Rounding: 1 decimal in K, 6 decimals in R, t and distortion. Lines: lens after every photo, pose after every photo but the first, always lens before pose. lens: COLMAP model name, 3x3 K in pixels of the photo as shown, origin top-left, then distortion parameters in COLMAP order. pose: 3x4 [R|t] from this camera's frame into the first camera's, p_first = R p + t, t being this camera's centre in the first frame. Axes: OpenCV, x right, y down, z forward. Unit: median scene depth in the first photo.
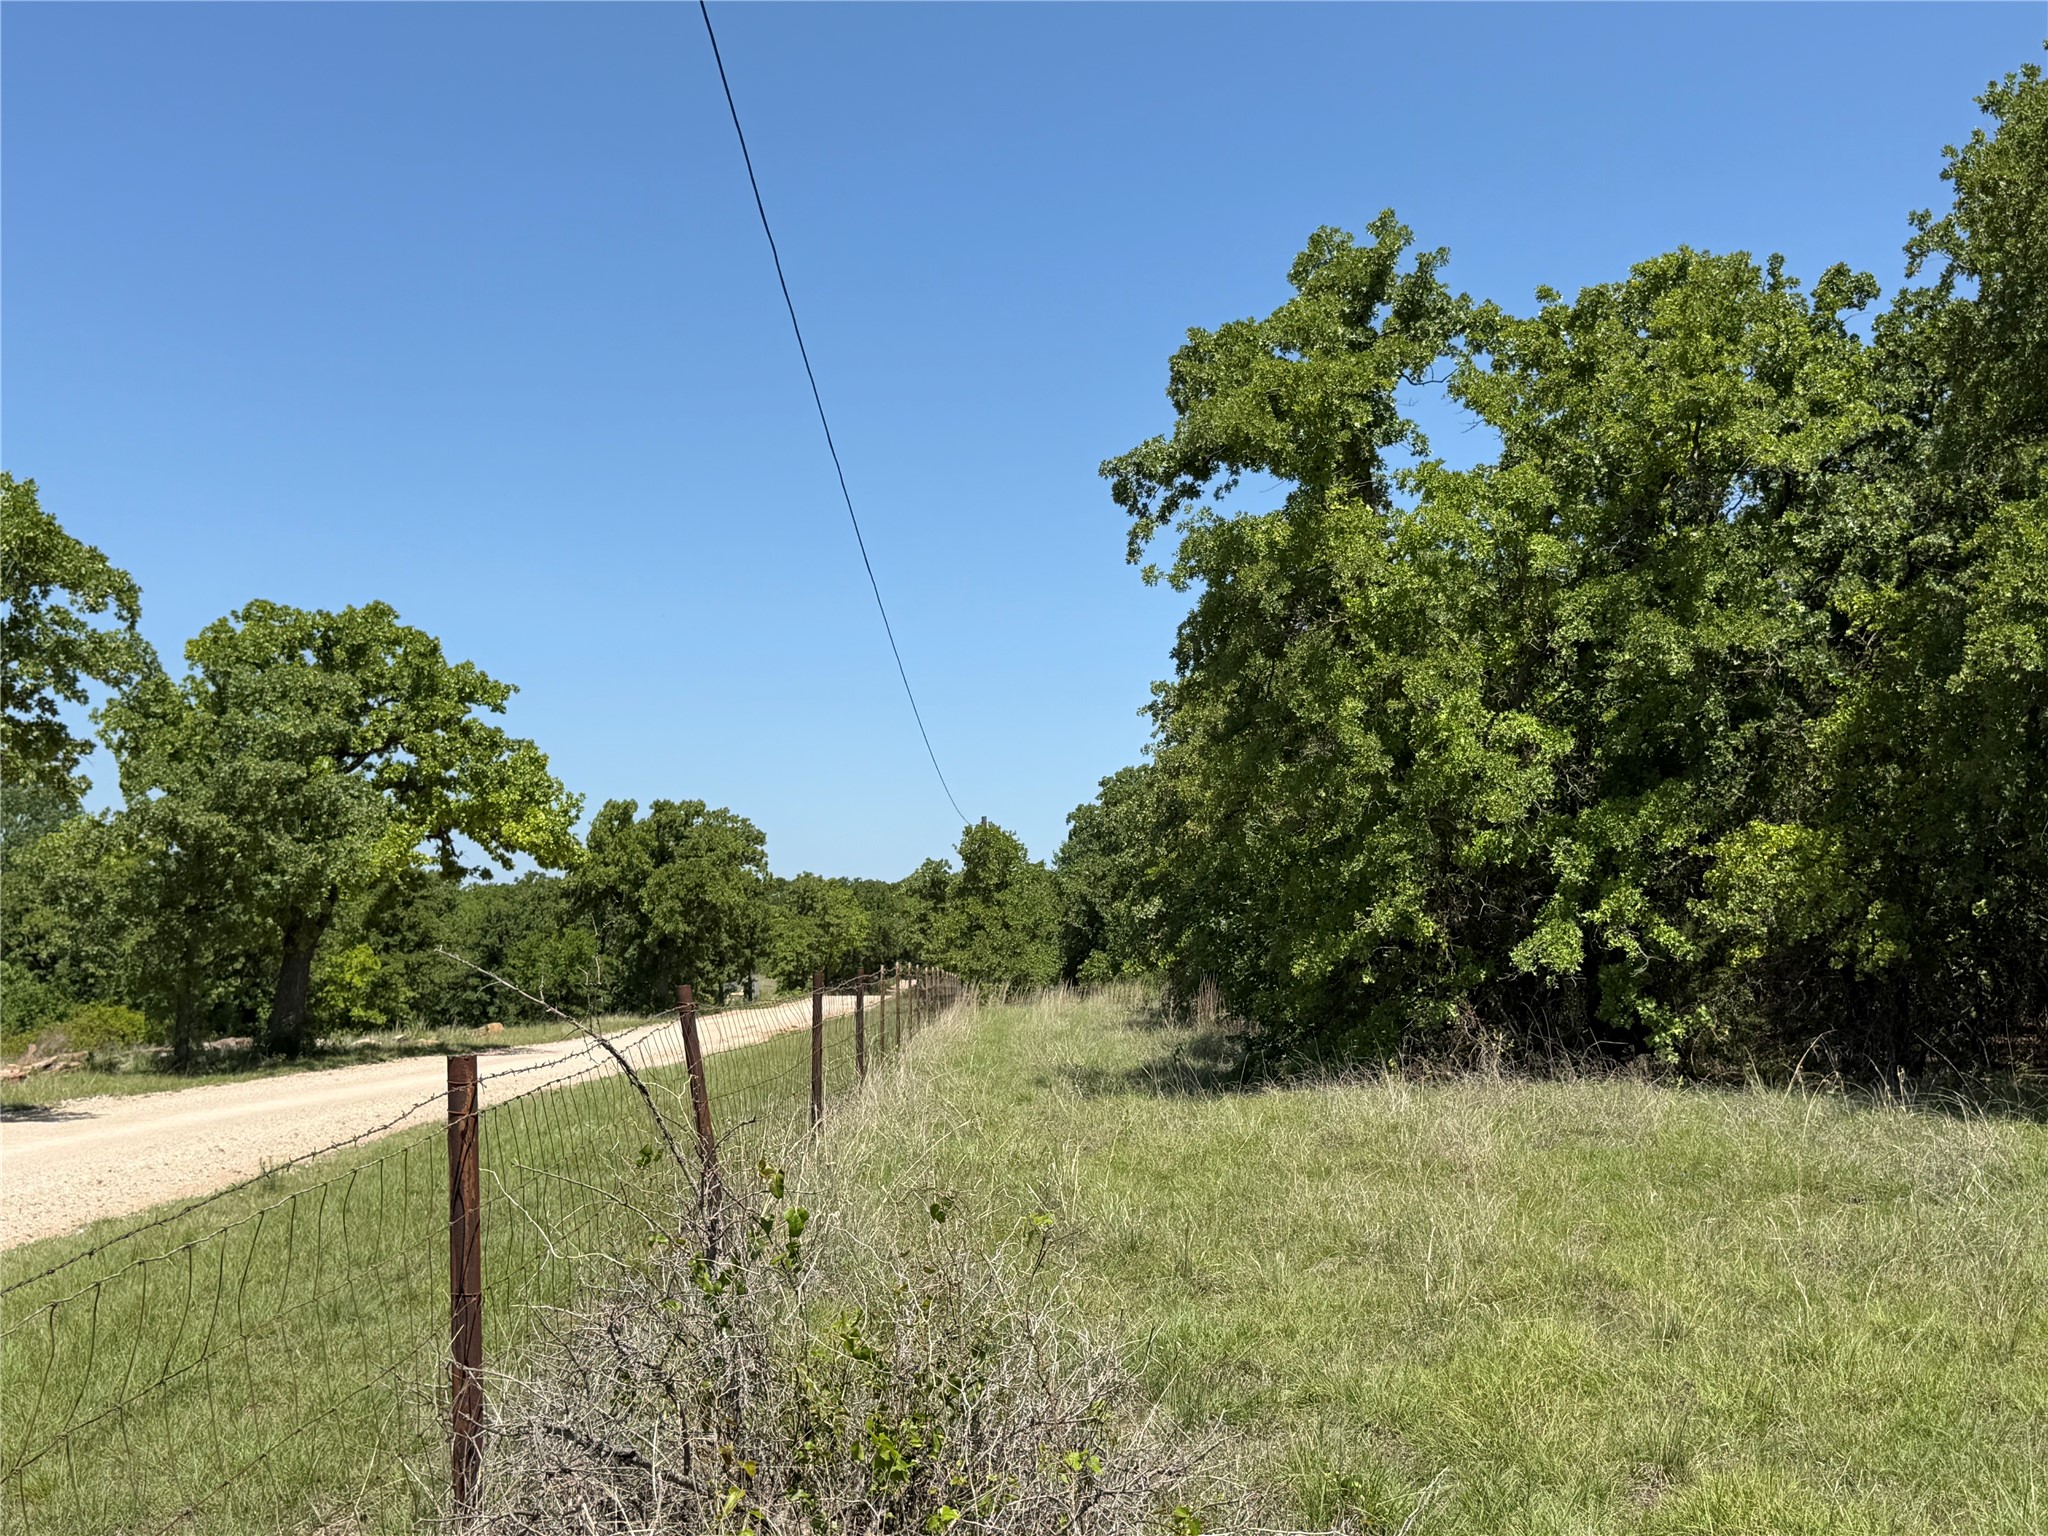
lens RADIAL K [[2270.5, 0, 1024.0], [0, 2270.5, 768.0], [0, 0, 1]] dist [0.006623, 0.002636]
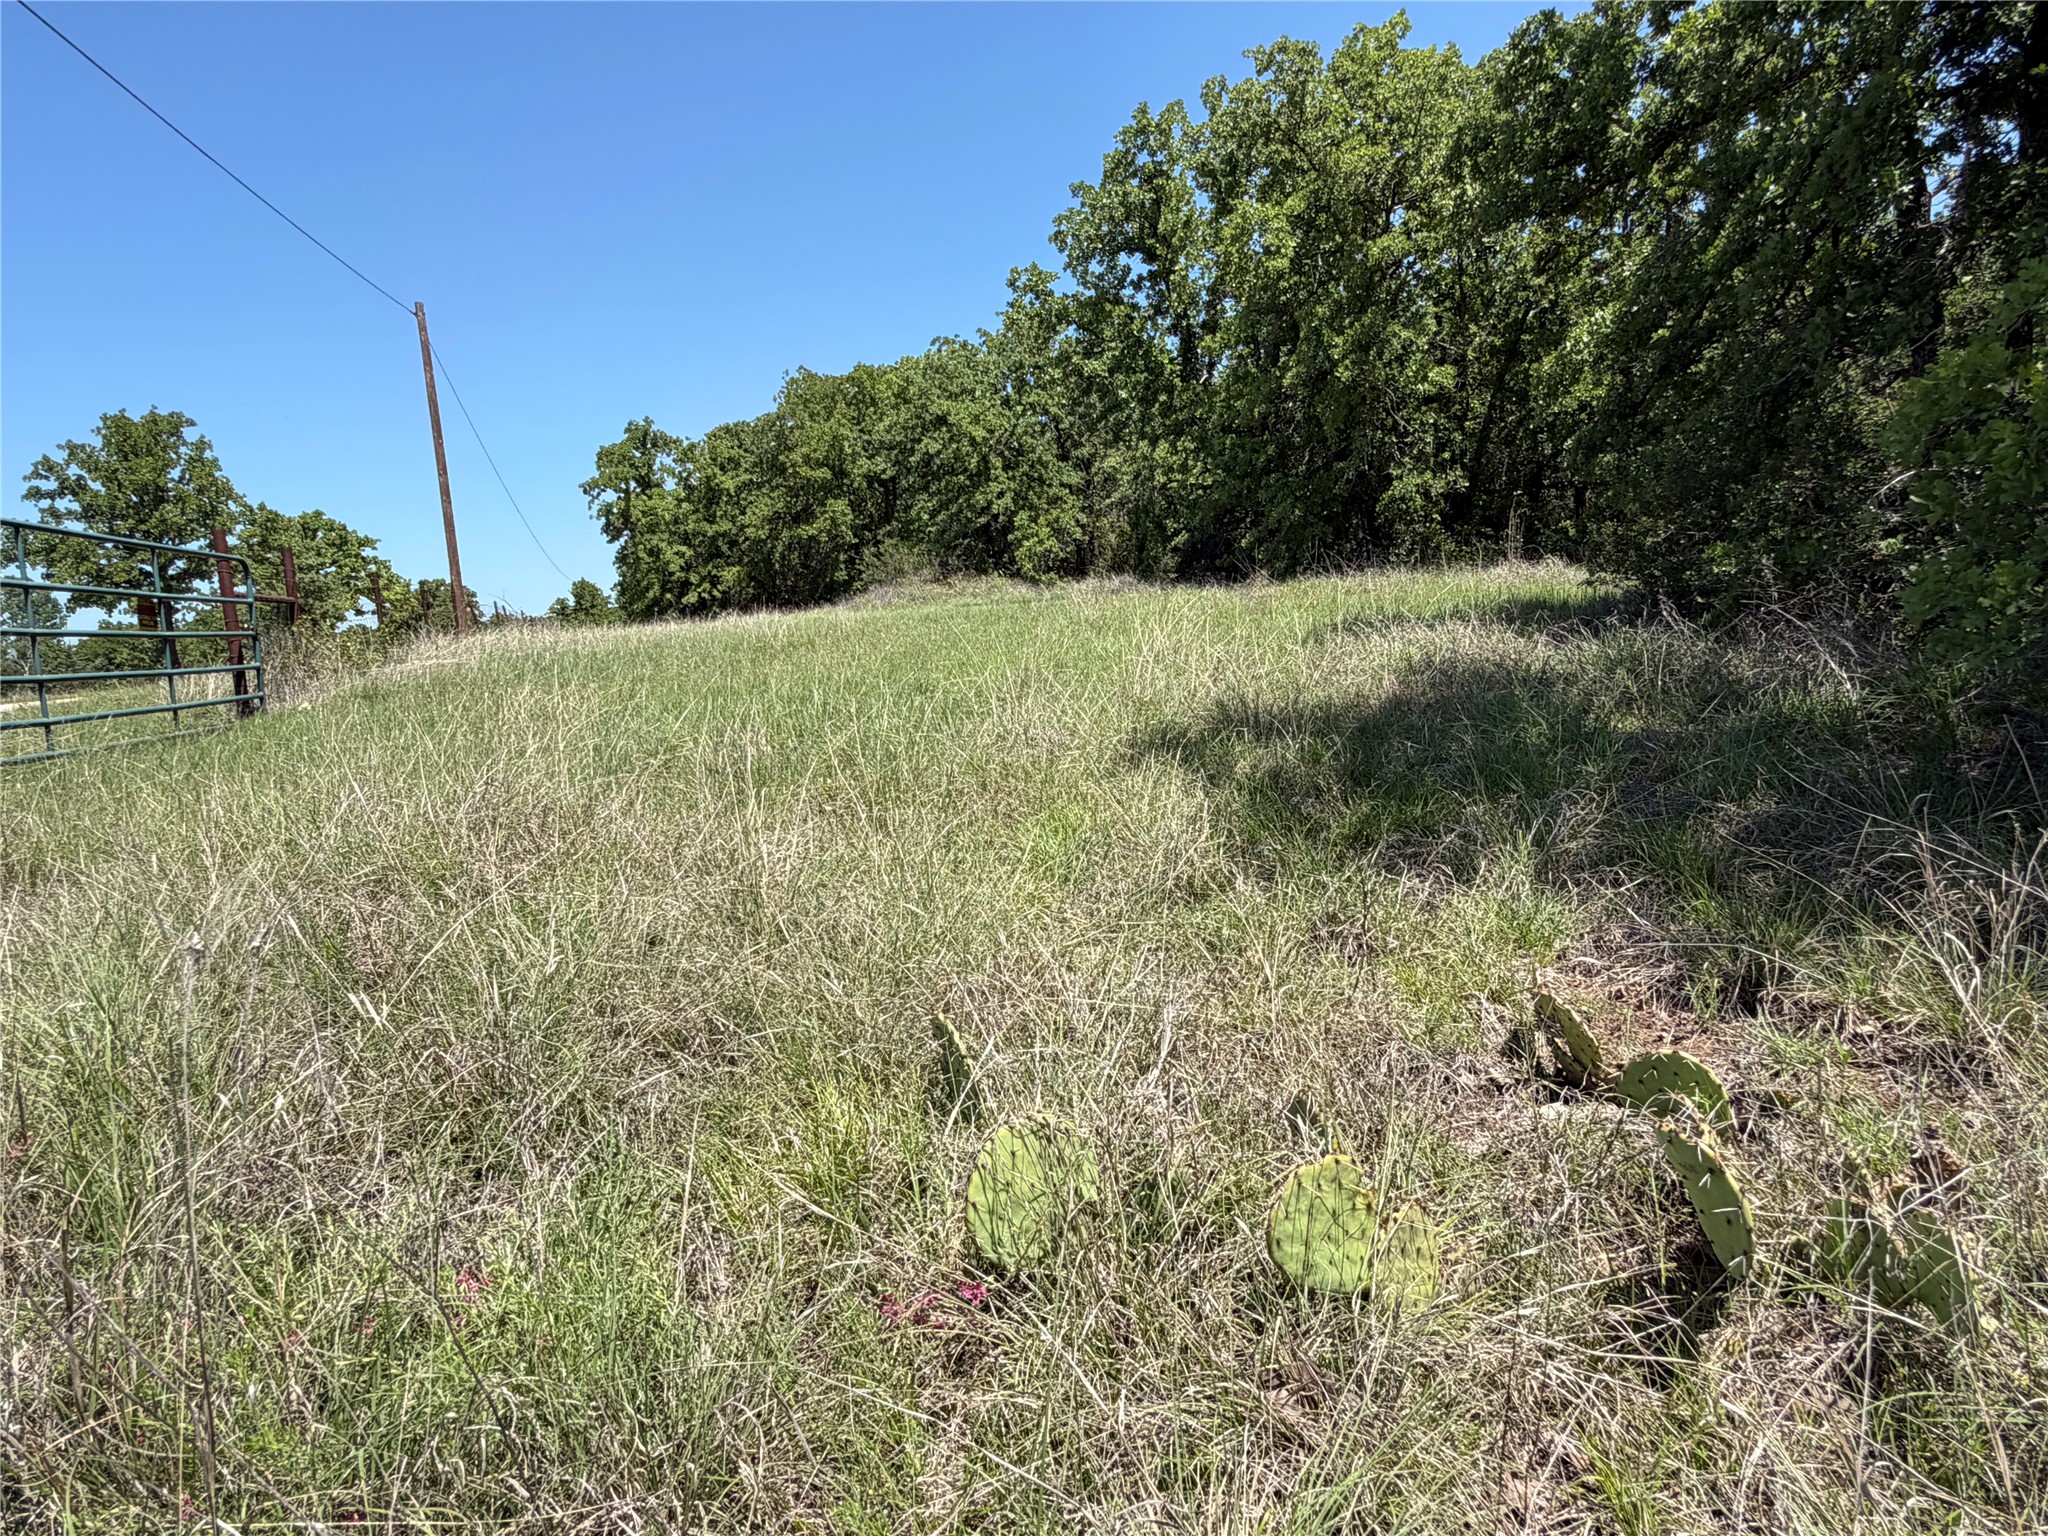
lens RADIAL K [[1291.7, 0, 1024.0], [0, 1291.7, 768.0], [0, 0, 1]] dist [0.000048, 0.001593]
pose [[0.954397, -0.110183, 0.277463, 0.098458], [0.058809, 0.980577, 0.187109, -0.027161], [-0.292690, -0.162259, 0.942340, -1.462109]]
